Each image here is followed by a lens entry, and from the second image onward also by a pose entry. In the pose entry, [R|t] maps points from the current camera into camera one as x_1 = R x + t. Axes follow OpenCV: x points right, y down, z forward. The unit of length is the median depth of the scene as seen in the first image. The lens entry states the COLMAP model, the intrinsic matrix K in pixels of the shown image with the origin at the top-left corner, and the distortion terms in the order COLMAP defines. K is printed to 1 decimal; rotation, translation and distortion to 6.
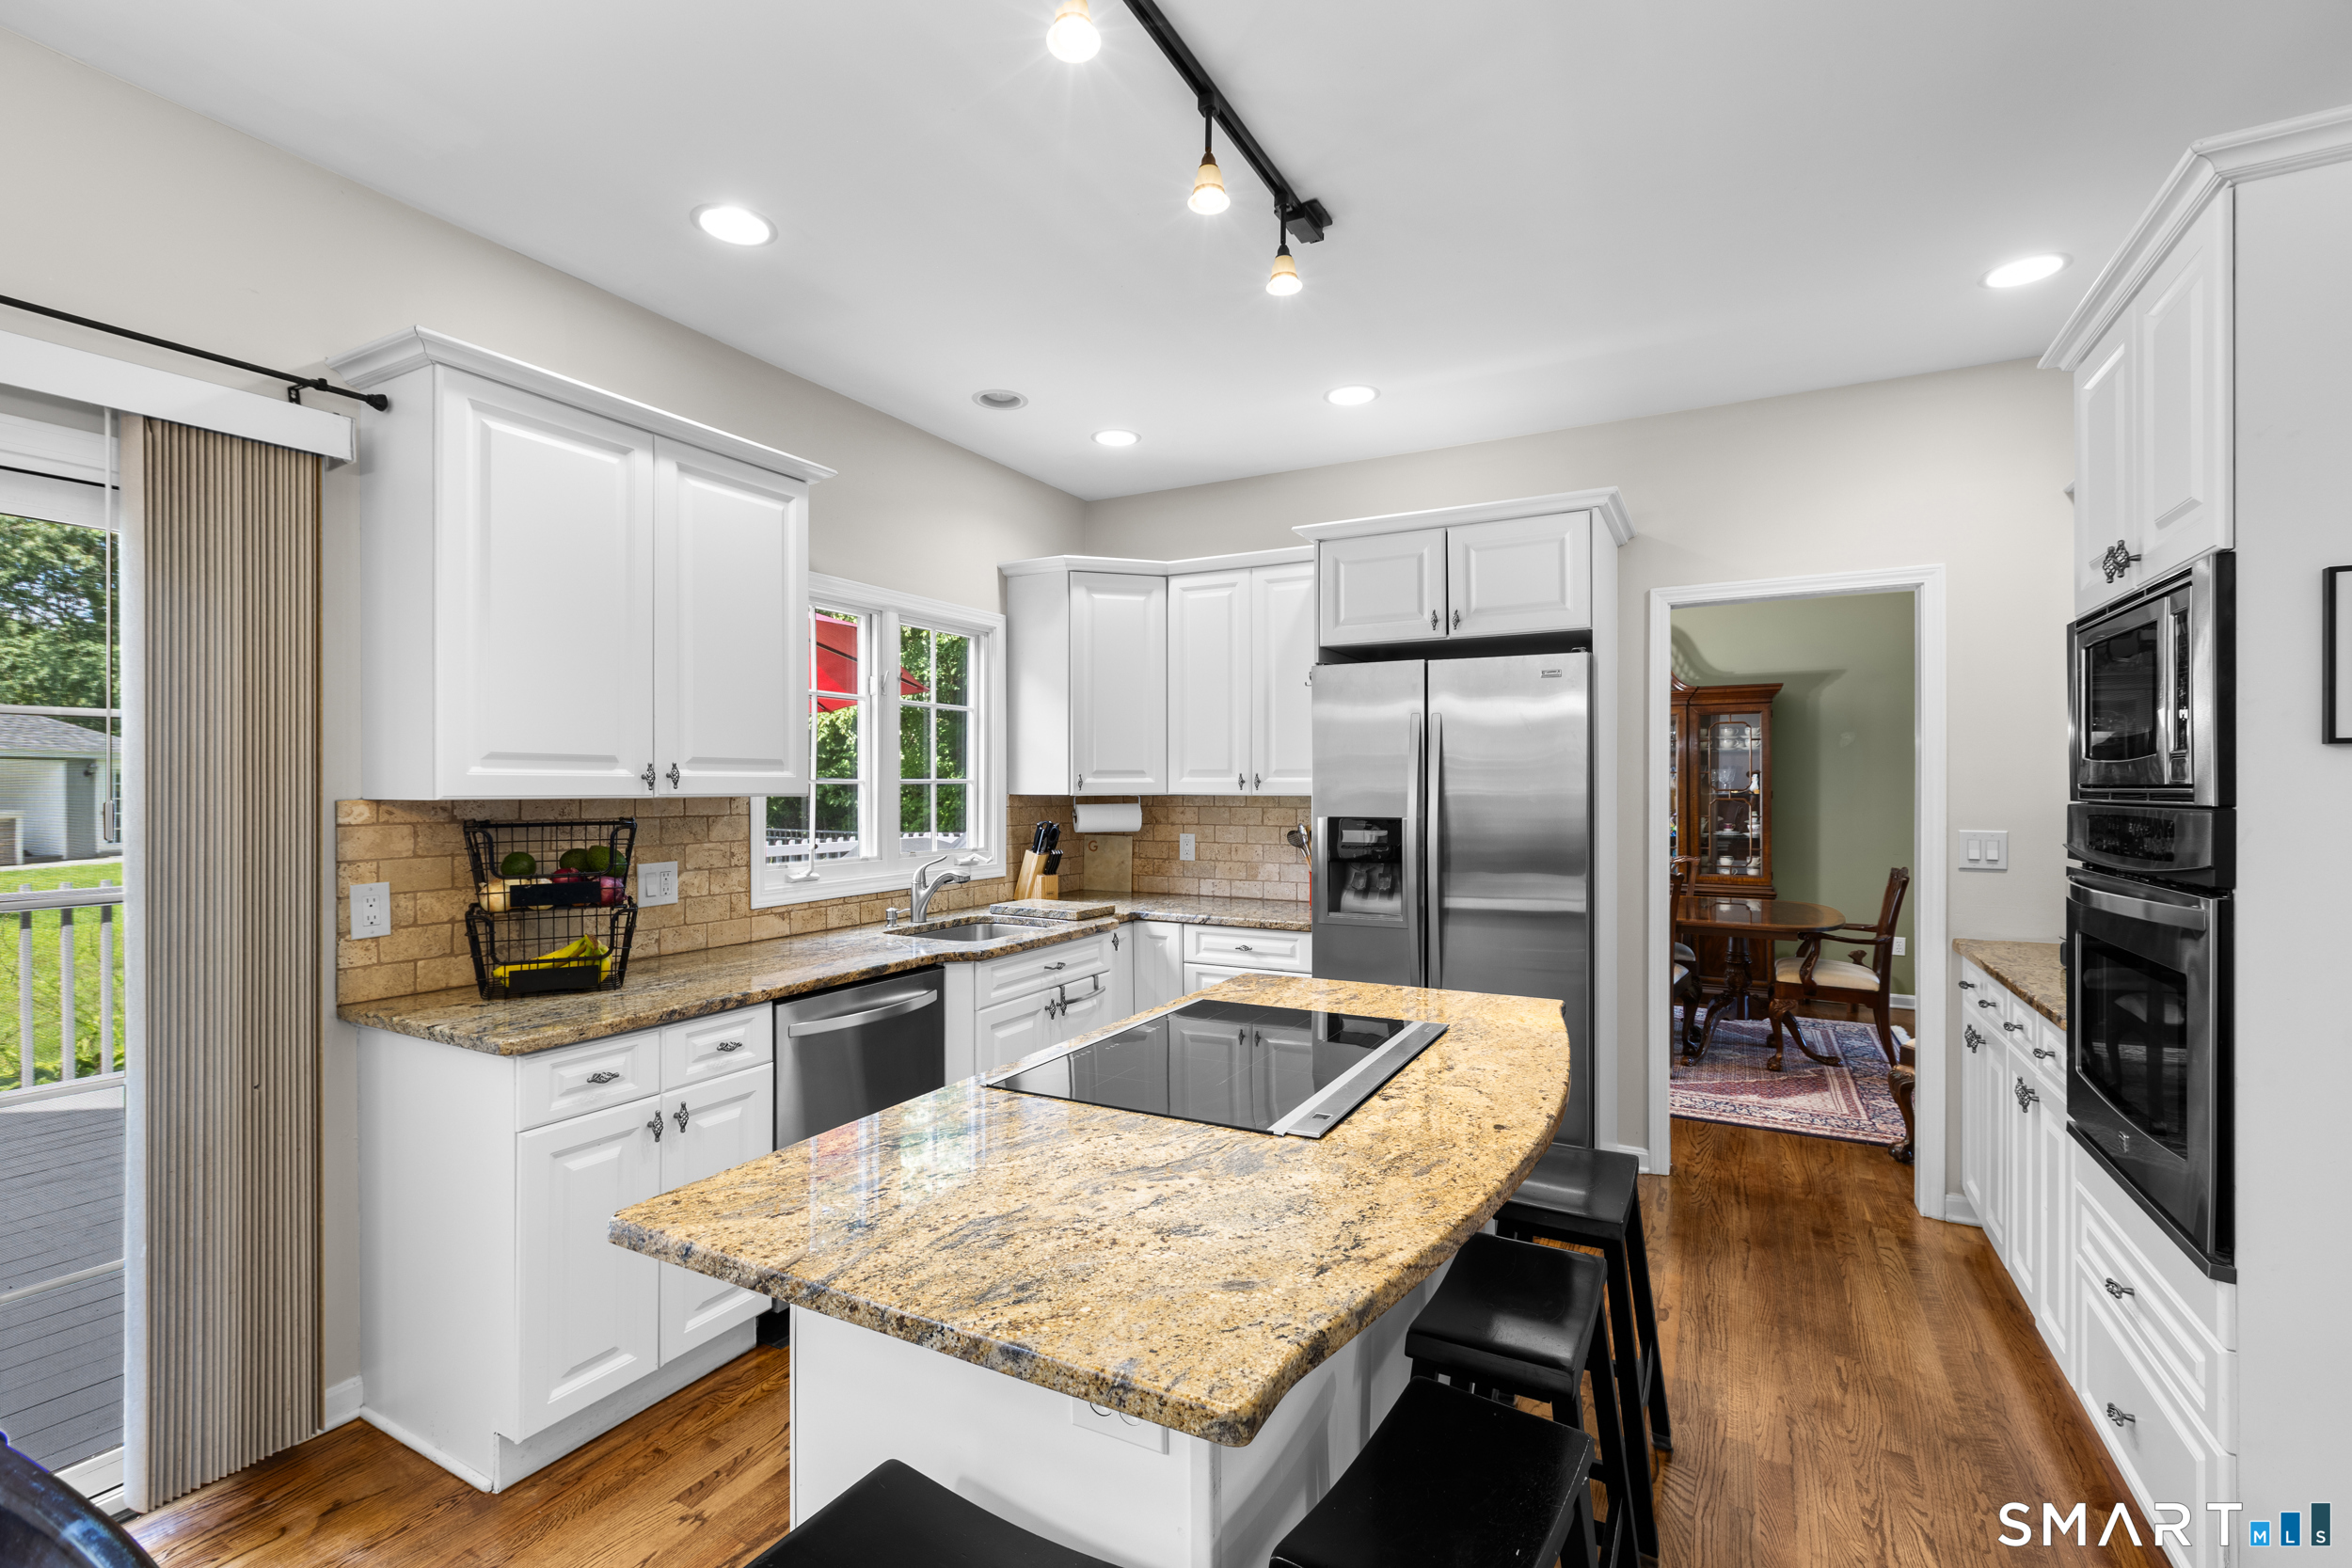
lens RADIAL K [[1042.8, 0, 1171.1], [0, 1042.8, 776.9], [0, 0, 1]] dist [-0.002771, 0.000847]
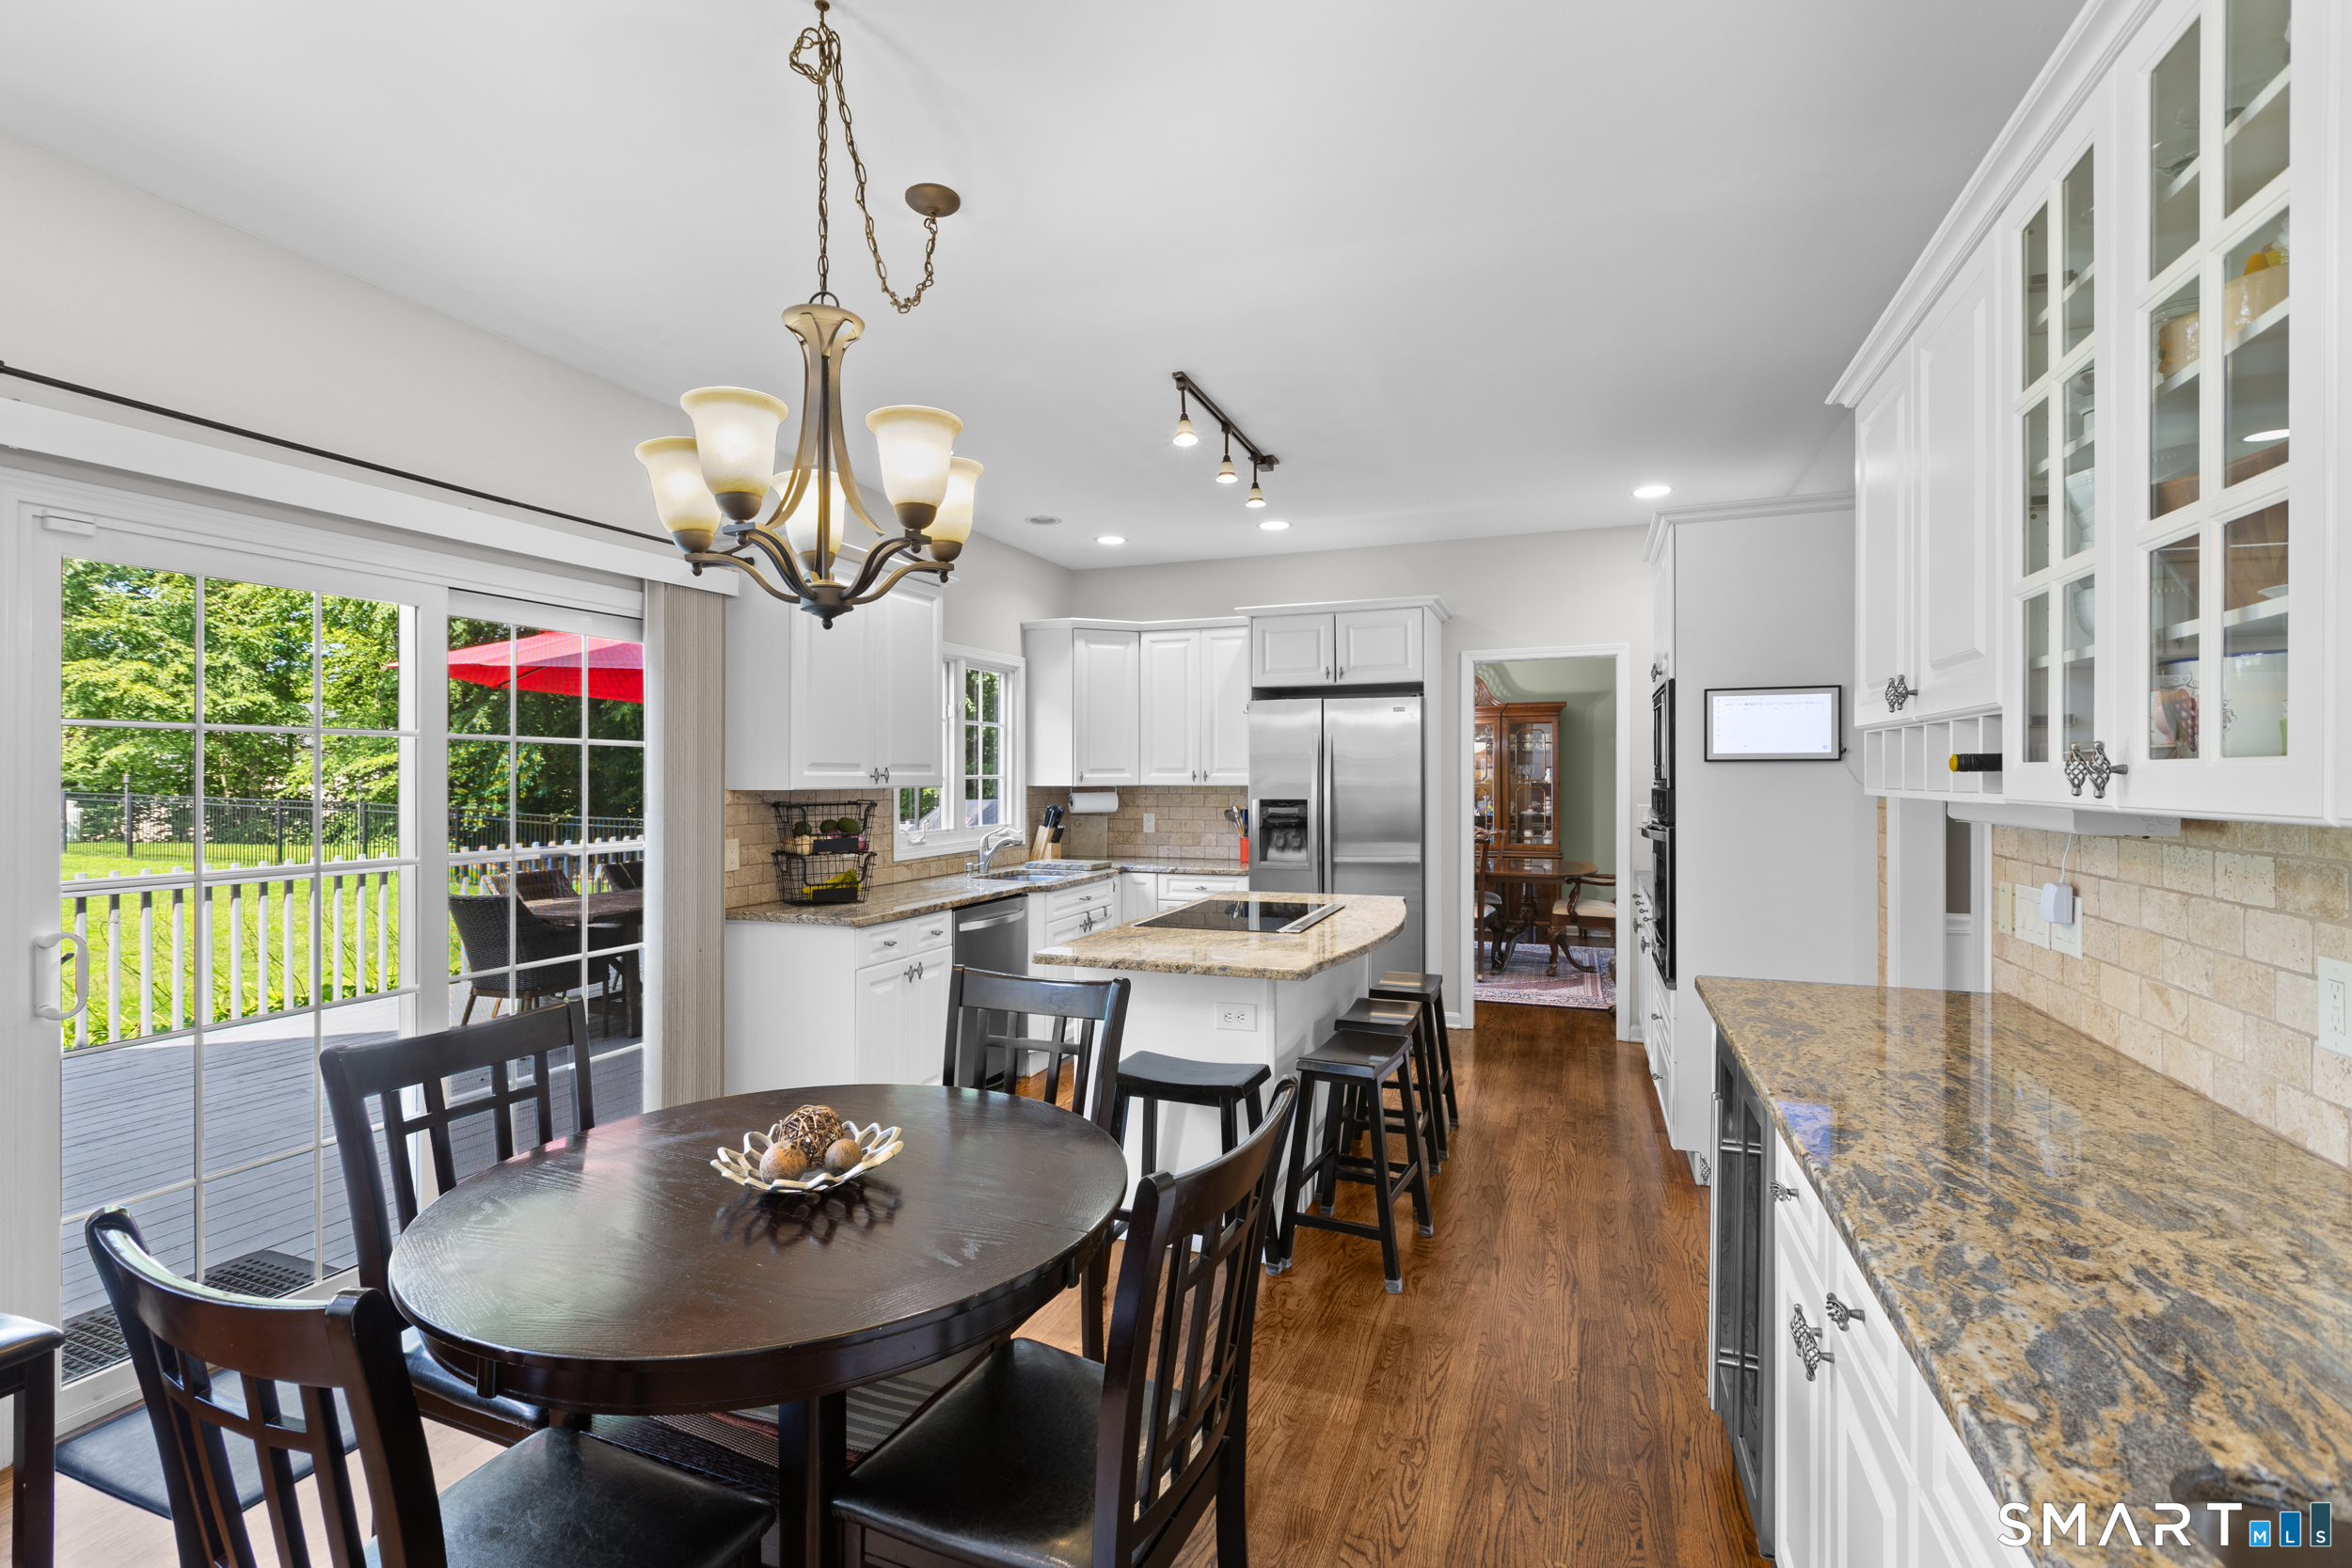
lens RADIAL K [[1042.8, 0, 1173.6], [0, 1042.8, 784.3], [0, 0, 1]] dist [-0.002771, 0.000847]
pose [[0.991418, -0.005360, 0.130624, -0.160199], [0.003455, 0.999884, 0.014801, -0.006163], [-0.130688, -0.014223, 0.991322, -0.461851]]
